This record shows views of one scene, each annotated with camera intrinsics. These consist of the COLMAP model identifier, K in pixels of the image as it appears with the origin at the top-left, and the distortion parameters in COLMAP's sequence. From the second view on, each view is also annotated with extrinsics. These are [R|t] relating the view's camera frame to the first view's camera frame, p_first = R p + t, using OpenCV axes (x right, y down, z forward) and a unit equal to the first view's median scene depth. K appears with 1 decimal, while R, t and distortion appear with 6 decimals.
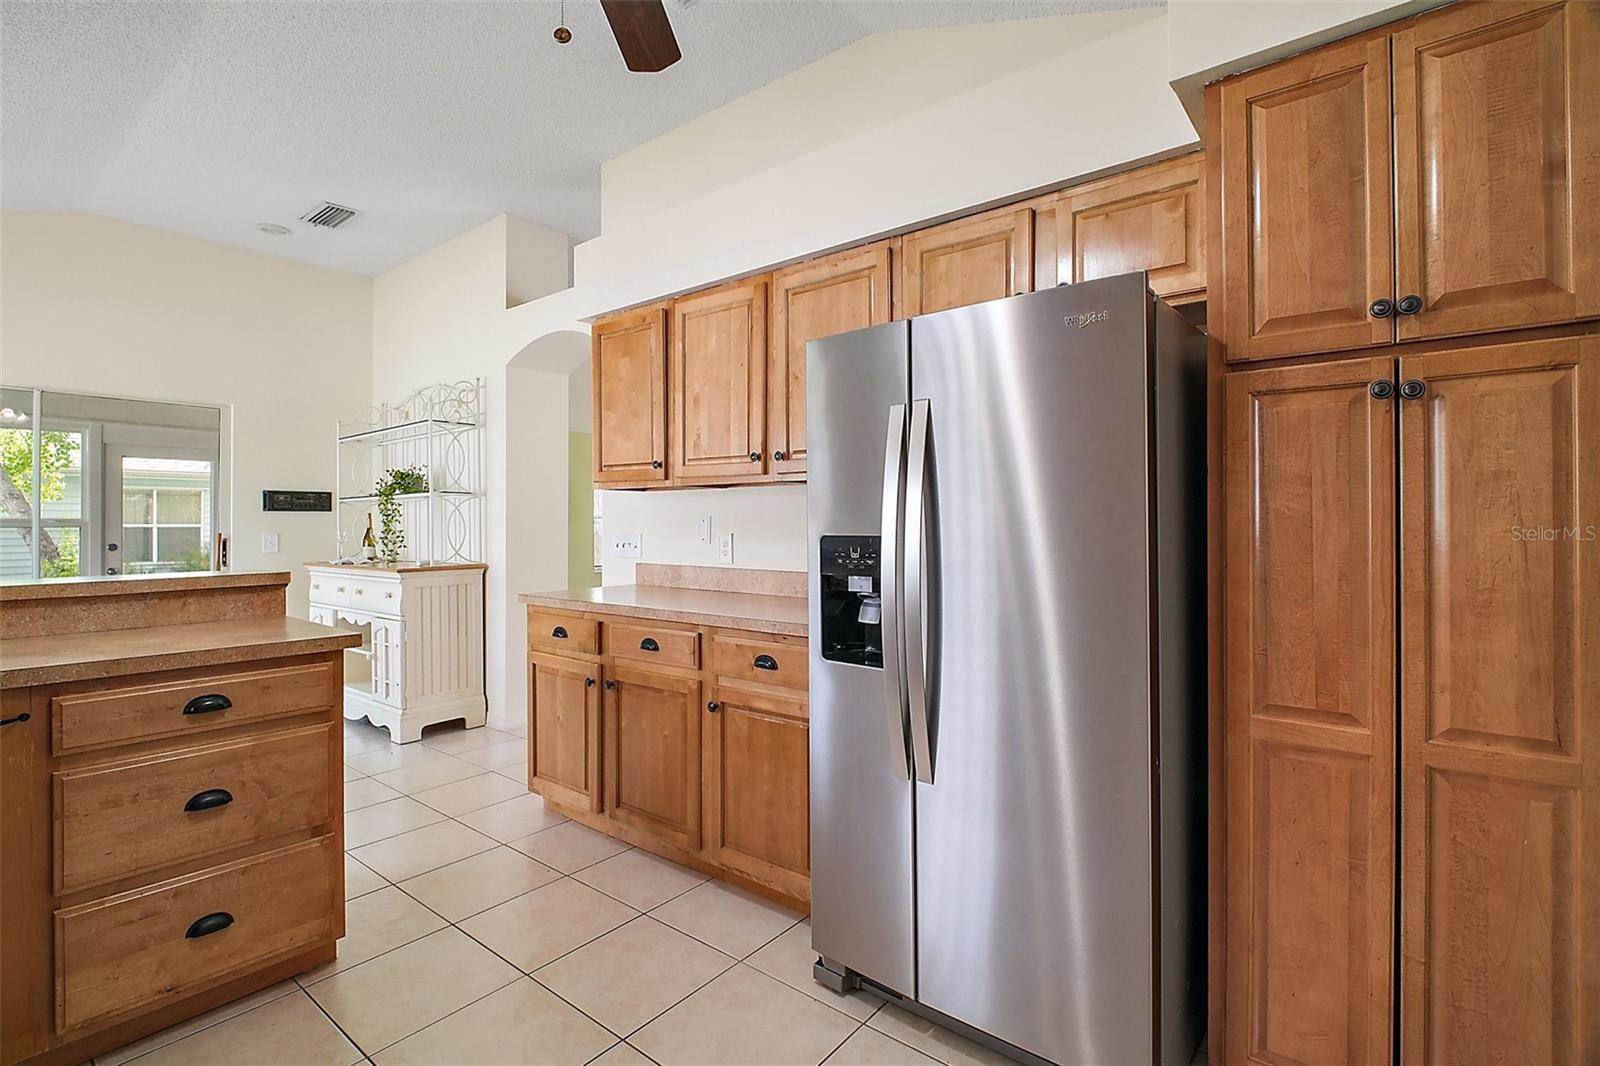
lens RADIAL K [[749.6, 0, 796.3], [0, 749.6, 525.9], [0, 0, 1]] dist [0.001158, -0.004972]
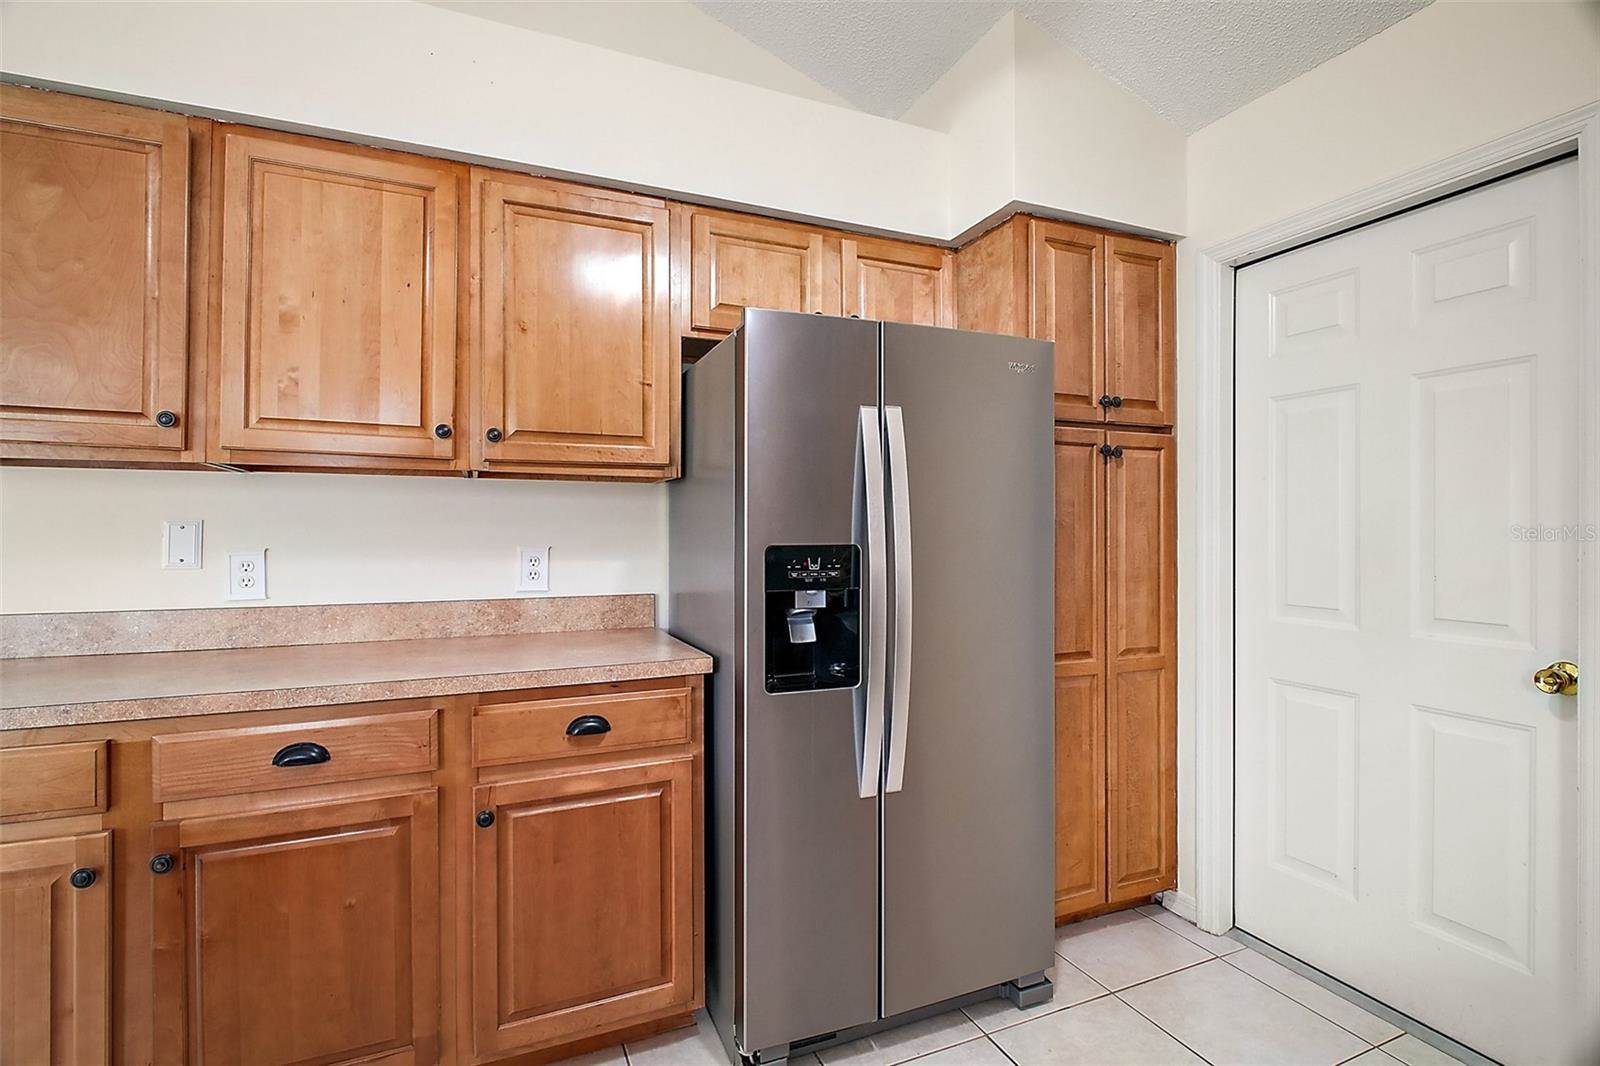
lens RADIAL K [[749.6, 0, 808.5], [0, 749.6, 530.9], [0, 0, 1]] dist [0.001158, -0.004972]
pose [[0.464753, 0.000968, 0.885440, -0.690400], [0.003971, 0.999987, -0.003177, -0.000961], [-0.885431, 0.004992, 0.464743, 0.572967]]
